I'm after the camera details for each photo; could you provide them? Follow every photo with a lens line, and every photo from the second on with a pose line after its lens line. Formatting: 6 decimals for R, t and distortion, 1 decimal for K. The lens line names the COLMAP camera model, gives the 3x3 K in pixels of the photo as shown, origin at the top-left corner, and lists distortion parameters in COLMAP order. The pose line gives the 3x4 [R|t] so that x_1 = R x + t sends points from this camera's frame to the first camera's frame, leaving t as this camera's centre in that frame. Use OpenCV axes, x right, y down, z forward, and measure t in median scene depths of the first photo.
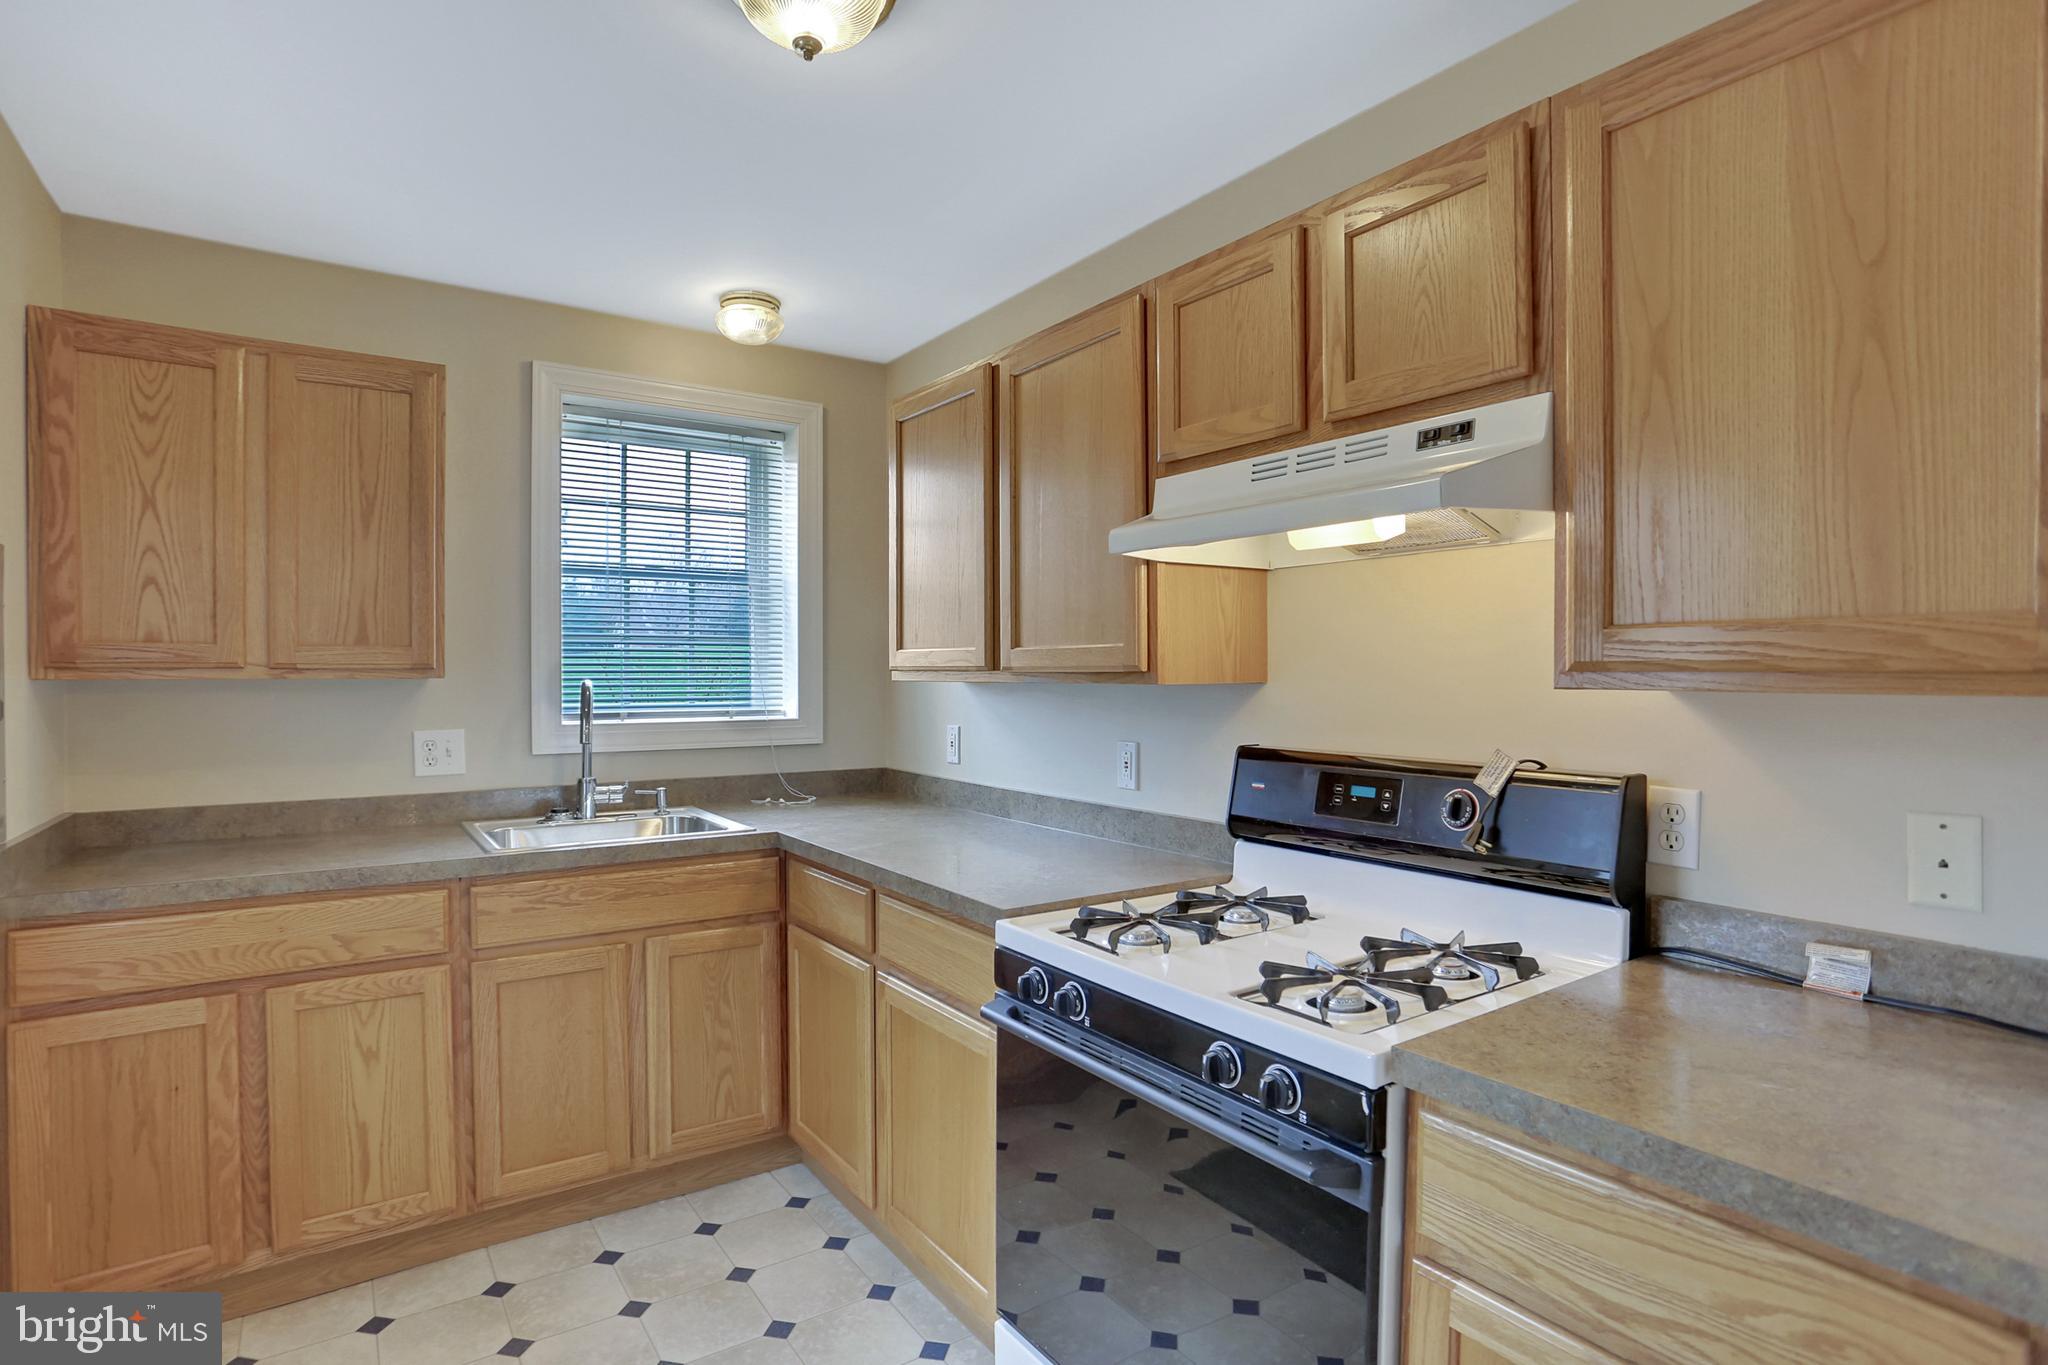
lens RADIAL K [[1024.8, 0, 1024.0], [0, 1024.8, 682.5], [0, 0, 1]] dist [-0.060406, 0.017904]
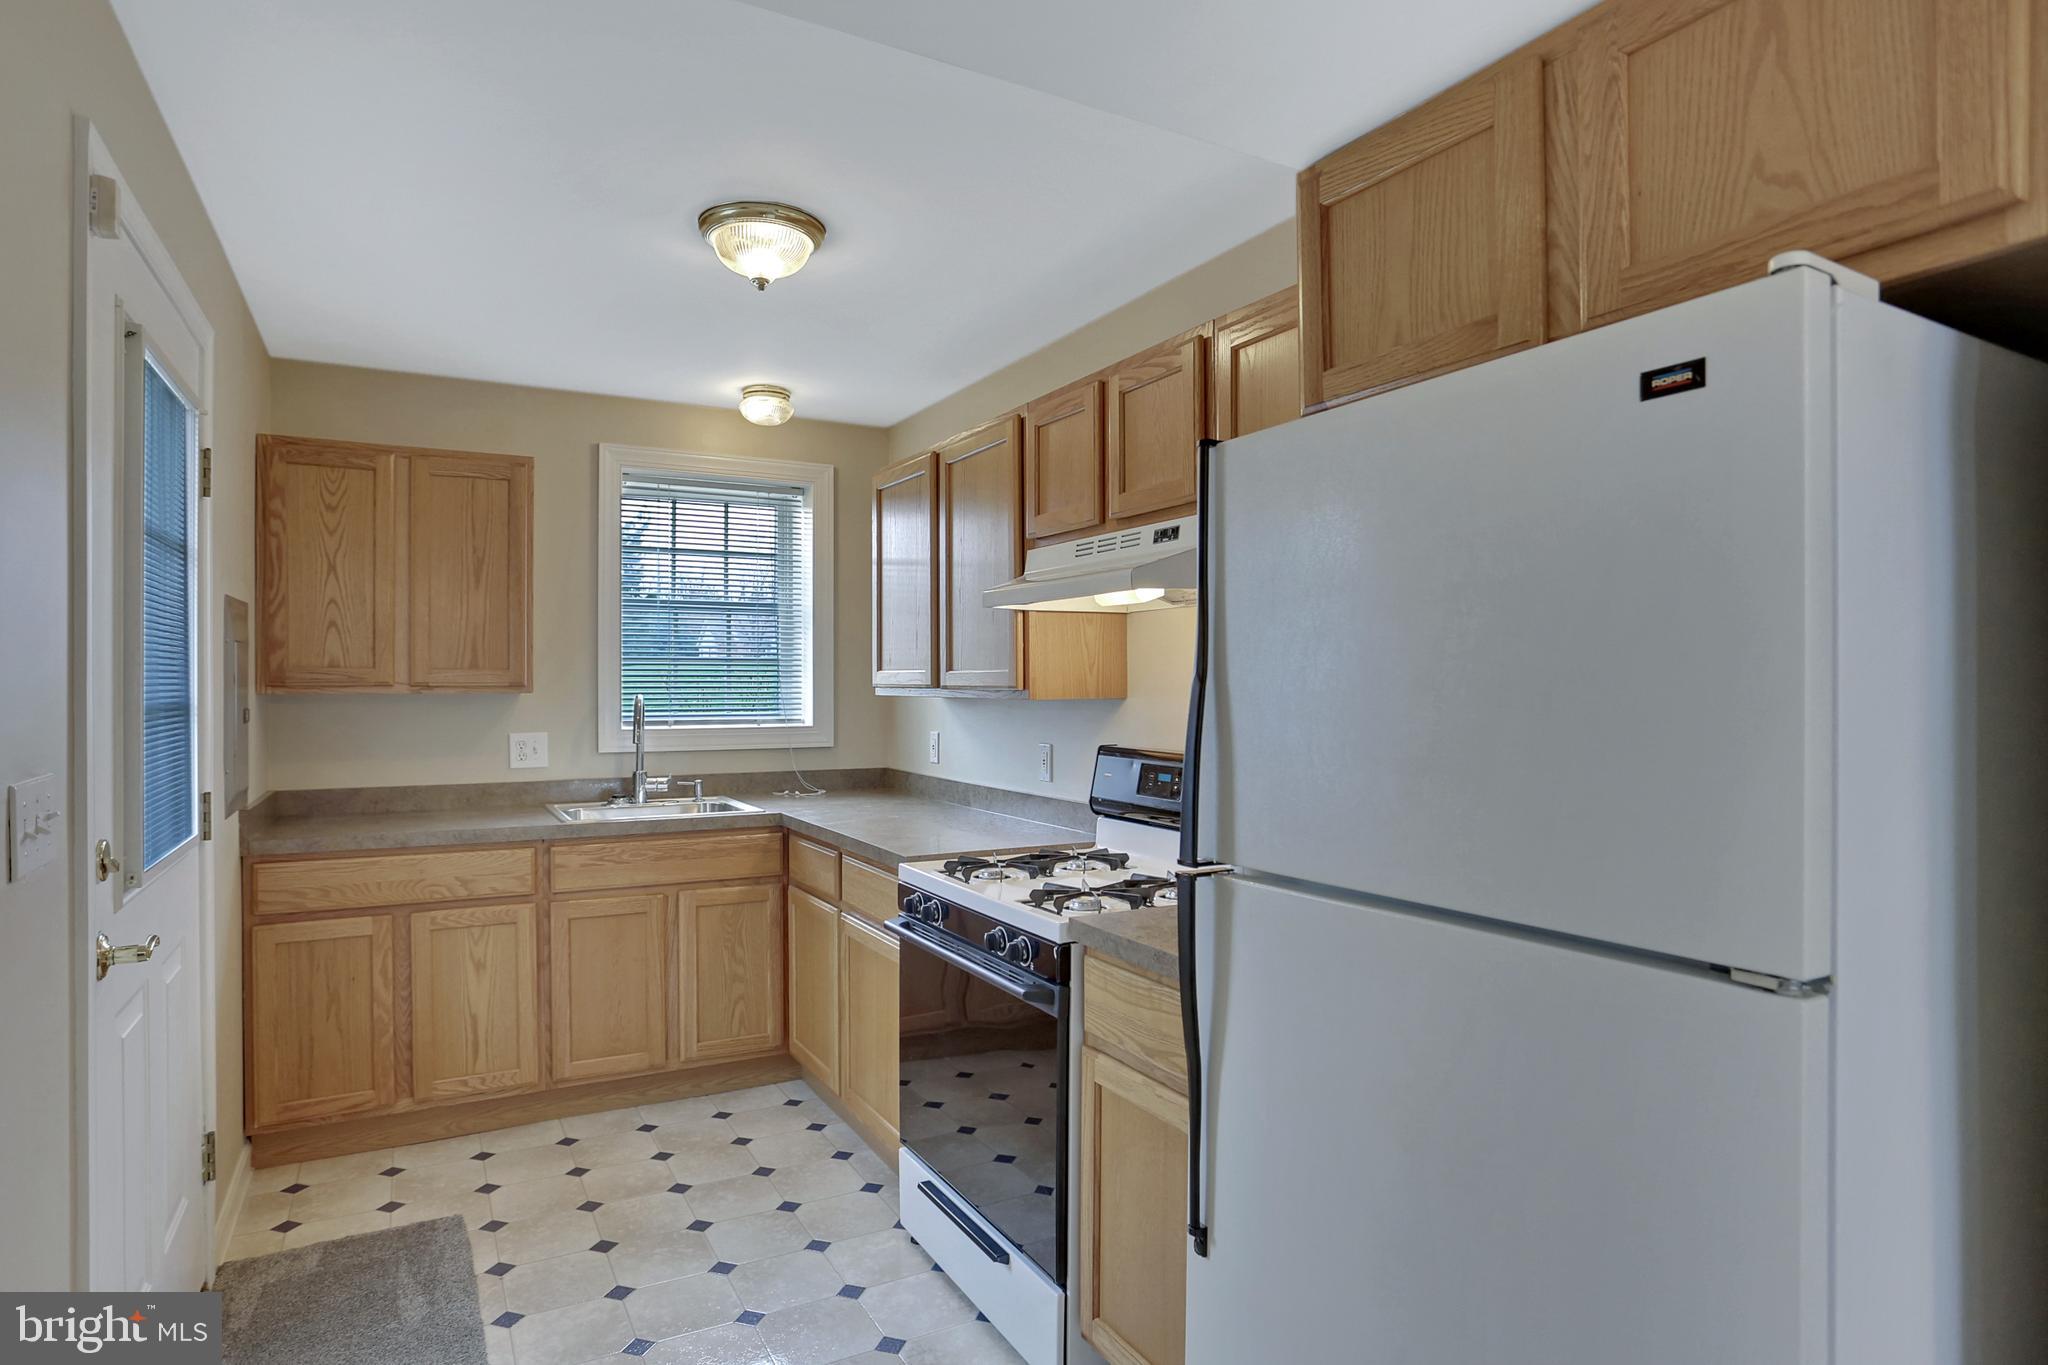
lens RADIAL K [[1108.1, 0, 1024.0], [0, 1108.1, 682.5], [0, 0, 1]] dist [-0.053264, -0.000199]
pose [[0.995180, 0.000065, -0.098061, 0.237659], [-0.000982, 0.999956, -0.009304, -0.006223], [0.098056, 0.009355, 0.995137, -0.424081]]
